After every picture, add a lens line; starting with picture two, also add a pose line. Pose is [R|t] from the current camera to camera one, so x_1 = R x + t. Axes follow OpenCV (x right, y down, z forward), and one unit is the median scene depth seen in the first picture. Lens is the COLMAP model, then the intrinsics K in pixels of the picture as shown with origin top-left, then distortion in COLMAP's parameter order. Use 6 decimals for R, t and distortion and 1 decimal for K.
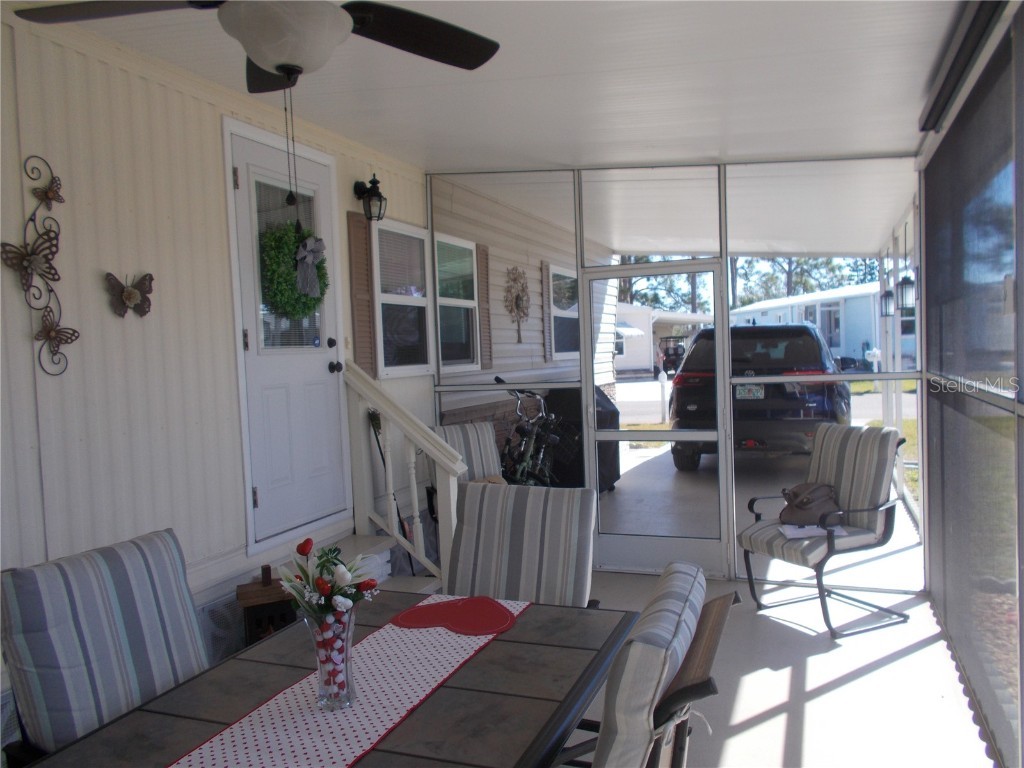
lens RADIAL K [[794.9, 0, 517.5], [0, 794.9, 384.0], [0, 0, 1]] dist [0.003540, 0.013200]
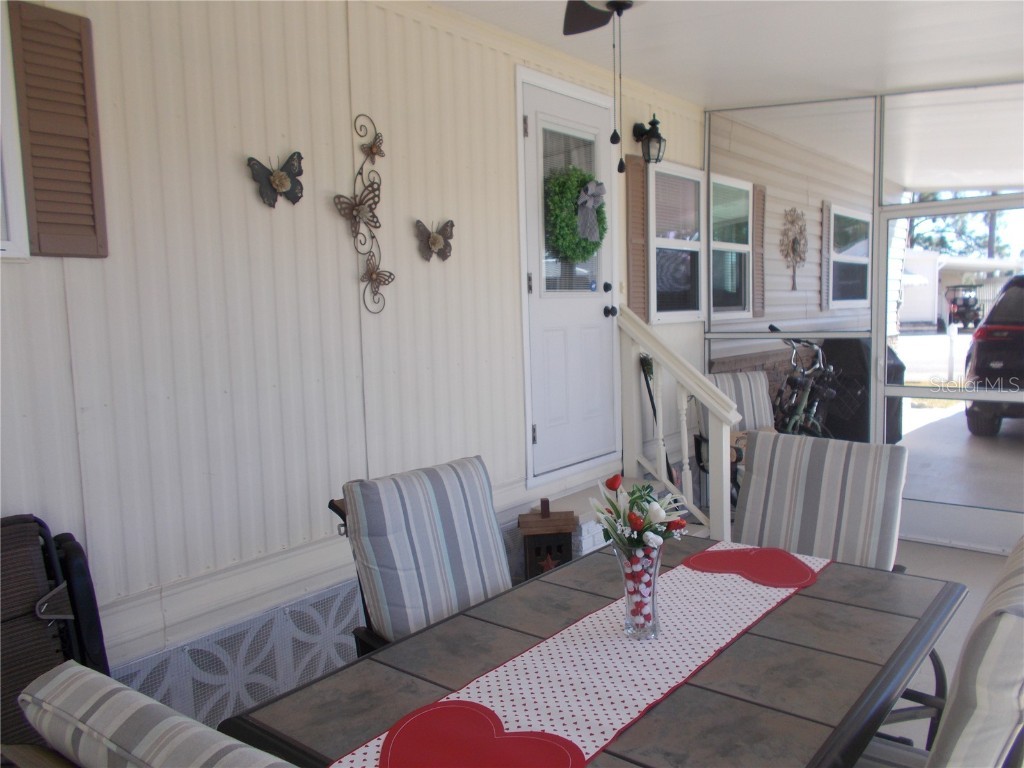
lens RADIAL K [[794.9, 0, 517.5], [0, 794.9, 384.0], [0, 0, 1]] dist [0.003540, 0.013200]
pose [[0.951579, 0.043986, -0.304241, -0.033330], [-0.023877, 0.997296, 0.069505, 0.003969], [0.306476, -0.058875, 0.950056, -0.004484]]
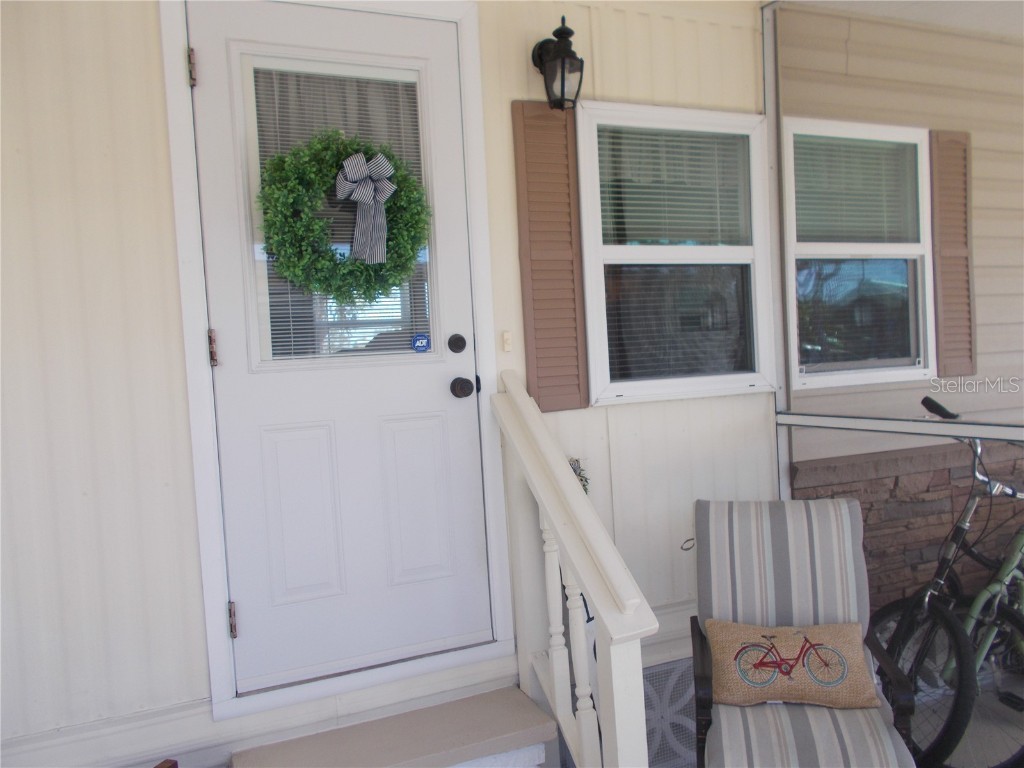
lens RADIAL K [[822.7, 0, 512.4], [0, 822.7, 386.6], [0, 0, 1]] dist [0.006906, 0.002090]
pose [[0.697271, 0.017719, -0.716588, 0.234300], [-0.001312, 0.999724, 0.023443, -0.040202], [0.716806, -0.015406, 0.697102, 0.718241]]
